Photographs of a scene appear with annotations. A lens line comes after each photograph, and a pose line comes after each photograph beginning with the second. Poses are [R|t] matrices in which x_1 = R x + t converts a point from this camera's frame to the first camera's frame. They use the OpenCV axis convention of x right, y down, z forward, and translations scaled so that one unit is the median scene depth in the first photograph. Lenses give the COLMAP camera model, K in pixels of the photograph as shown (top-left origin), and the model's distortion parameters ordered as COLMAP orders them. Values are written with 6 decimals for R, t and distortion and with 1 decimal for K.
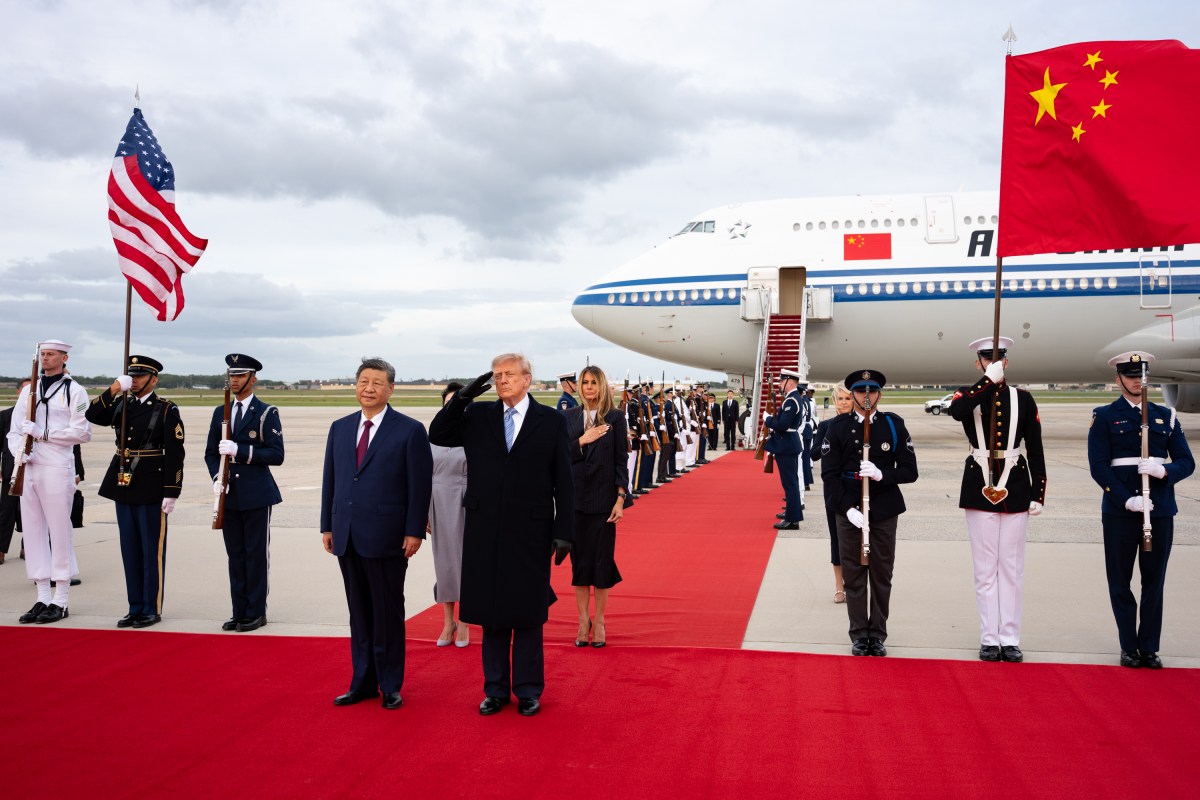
lens RADIAL K [[1290.4, 0, 600.0], [0, 1290.4, 400.0], [0, 0, 1]] dist [-0.023819, 0.035238]
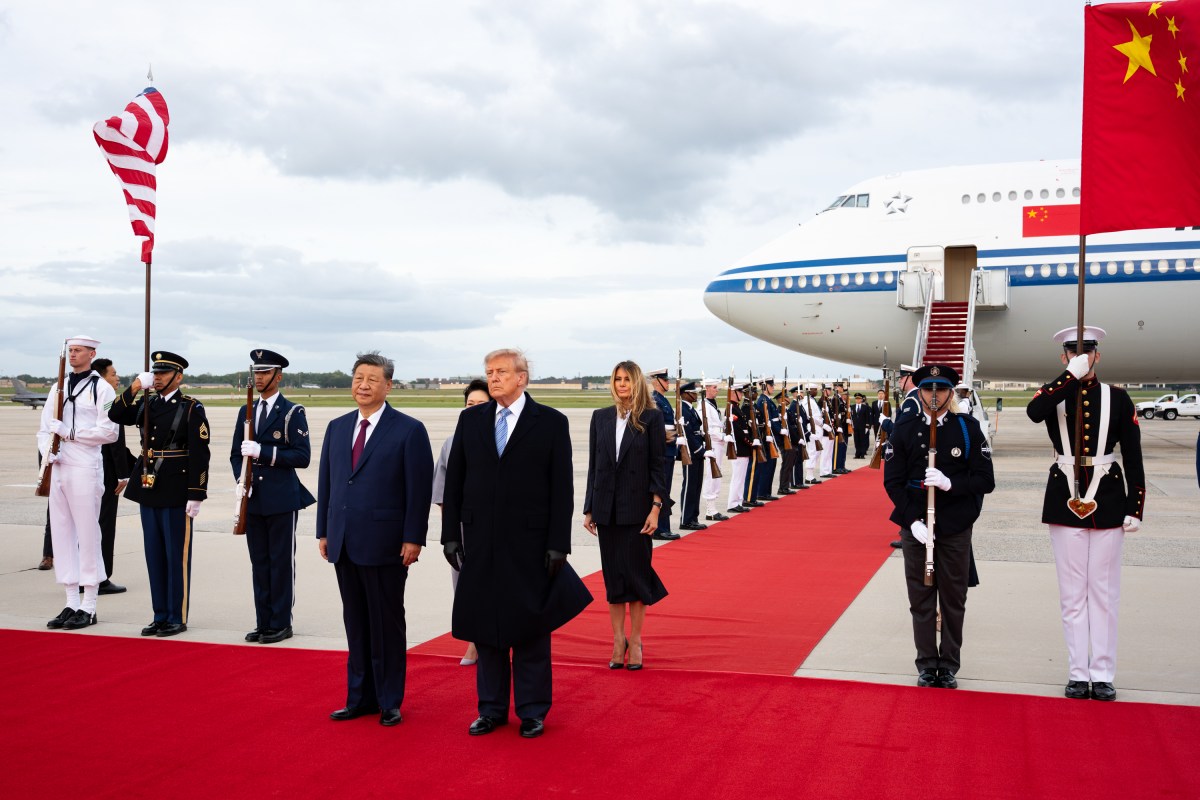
lens RADIAL K [[1469.4, 0, 534.0], [0, 1469.4, 402.6], [0, 0, 1]] dist [-0.022470, 0.025733]
pose [[0.987770, 0.001769, -0.155905, 0.039837], [-0.001597, 0.999998, 0.001224, 0.000746], [0.155907, -0.000960, 0.987771, -0.015539]]
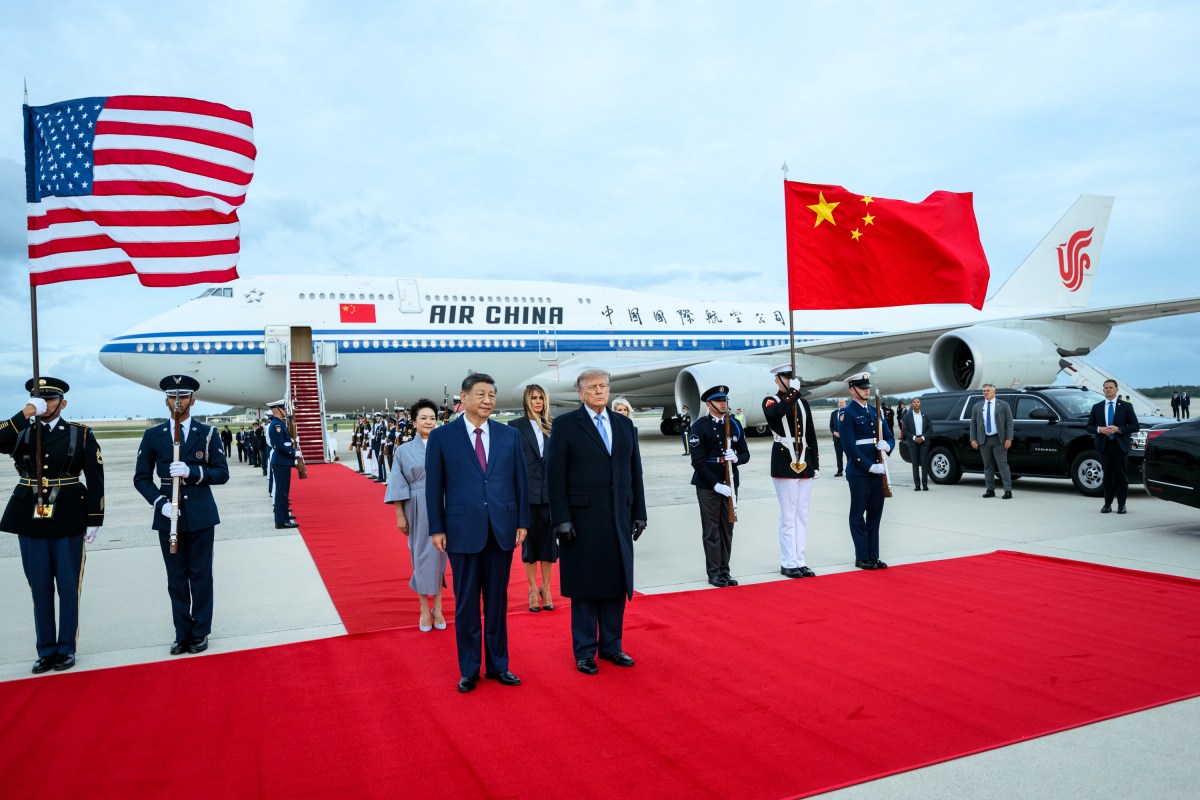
lens RADIAL K [[888.8, 0, 653.3], [0, 888.8, 393.2], [0, 0, 1]] dist [-0.005167, 0.000614]
pose [[0.805054, -0.009460, 0.593126, -0.188003], [0.032263, 0.999091, -0.027857, 0.004420], [-0.592323, 0.041563, 0.804628, 0.107595]]
